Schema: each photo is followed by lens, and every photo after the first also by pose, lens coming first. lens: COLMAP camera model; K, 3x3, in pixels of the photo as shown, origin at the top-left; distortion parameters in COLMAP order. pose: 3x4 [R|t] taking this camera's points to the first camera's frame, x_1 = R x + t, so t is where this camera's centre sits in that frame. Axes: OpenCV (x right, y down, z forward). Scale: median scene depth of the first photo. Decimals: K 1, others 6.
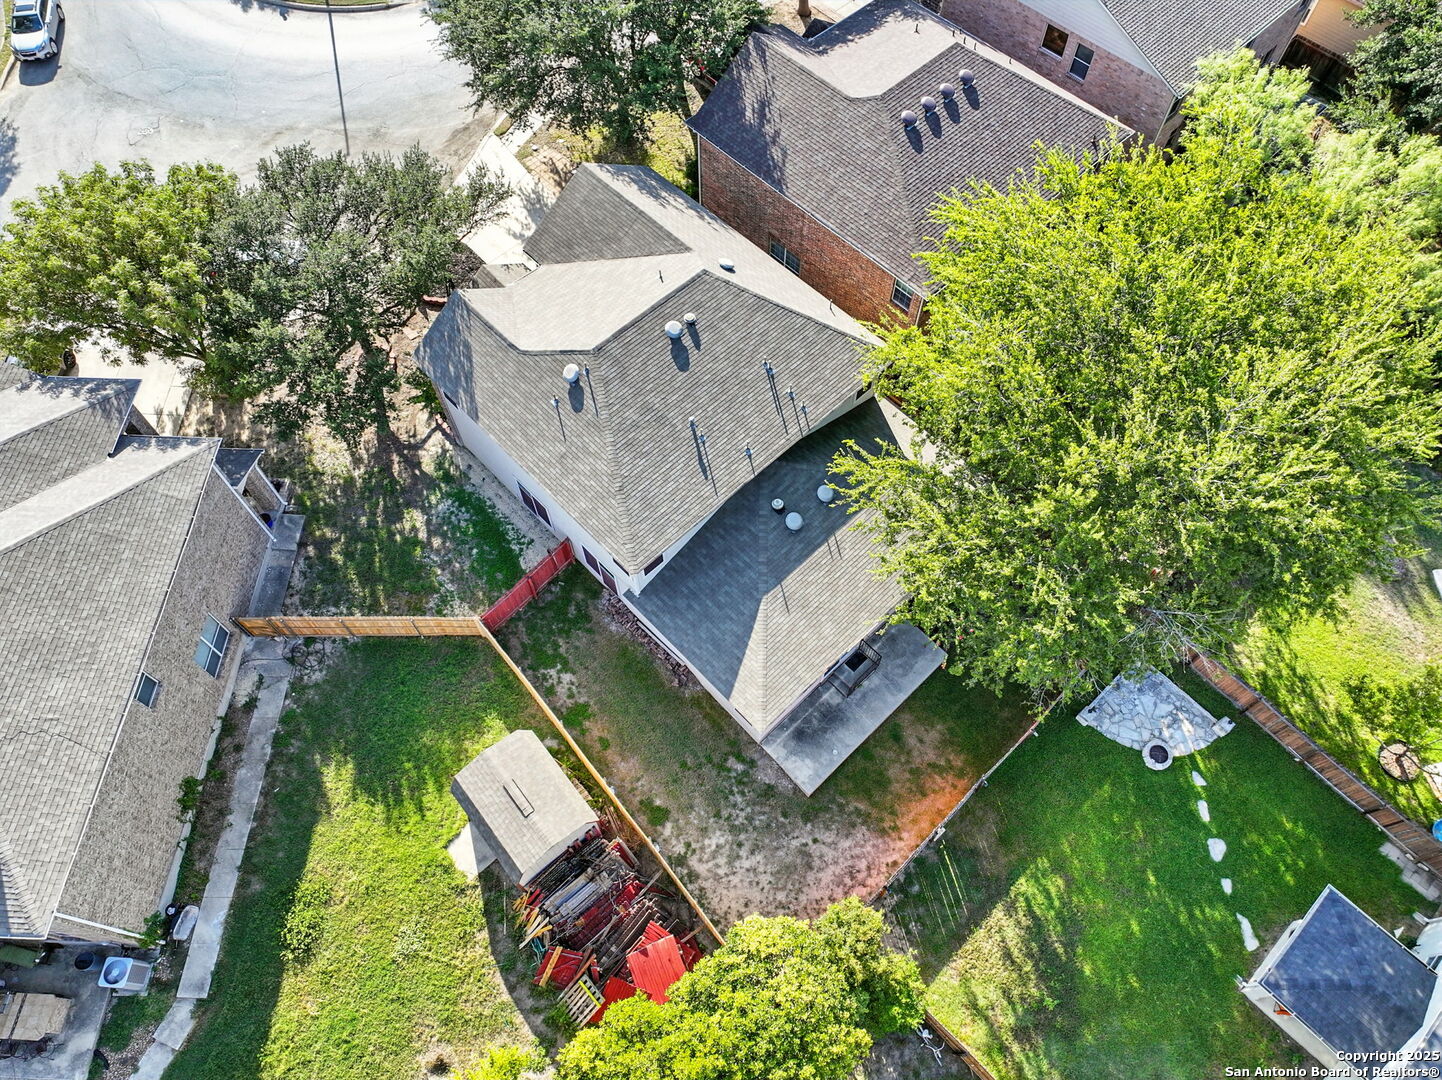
lens RADIAL K [[998.8, 0, 721.0], [0, 998.8, 540.0], [0, 0, 1]] dist [0.003900, 0.006017]
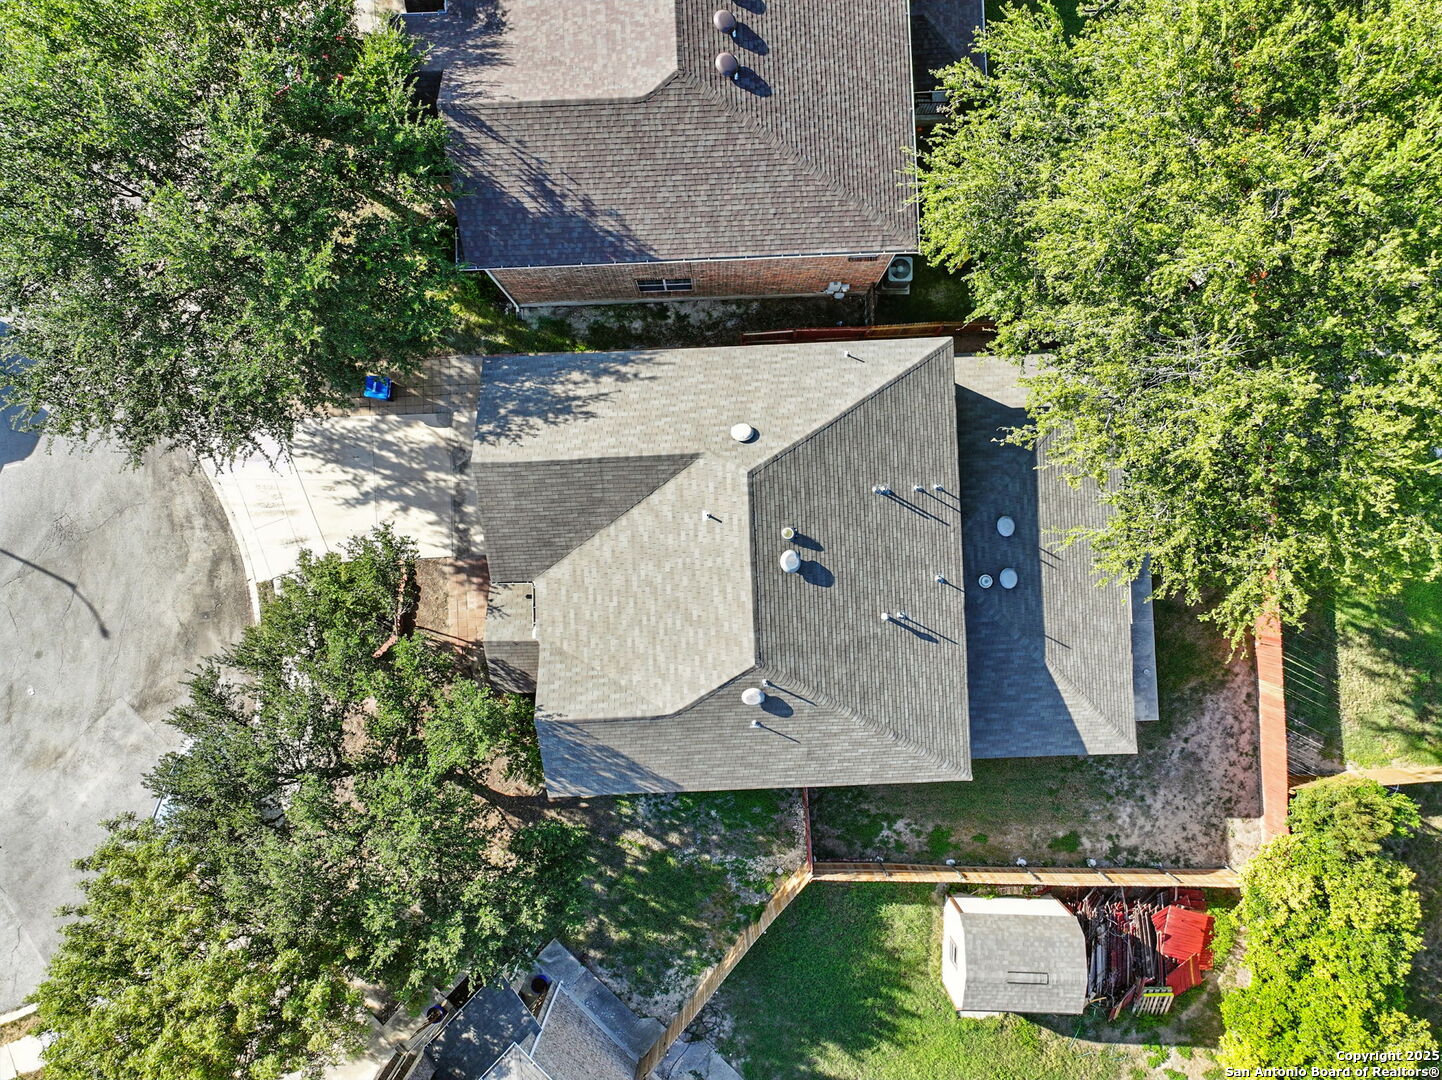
lens RADIAL K [[998.8, 0, 721.0], [0, 998.8, 540.0], [0, 0, 1]] dist [0.003900, 0.006017]
pose [[0.659665, -0.751467, 0.011786, -0.079309], [0.661049, 0.587611, 0.466612, -0.619568], [-0.357569, -0.300017, 0.884383, 0.322294]]
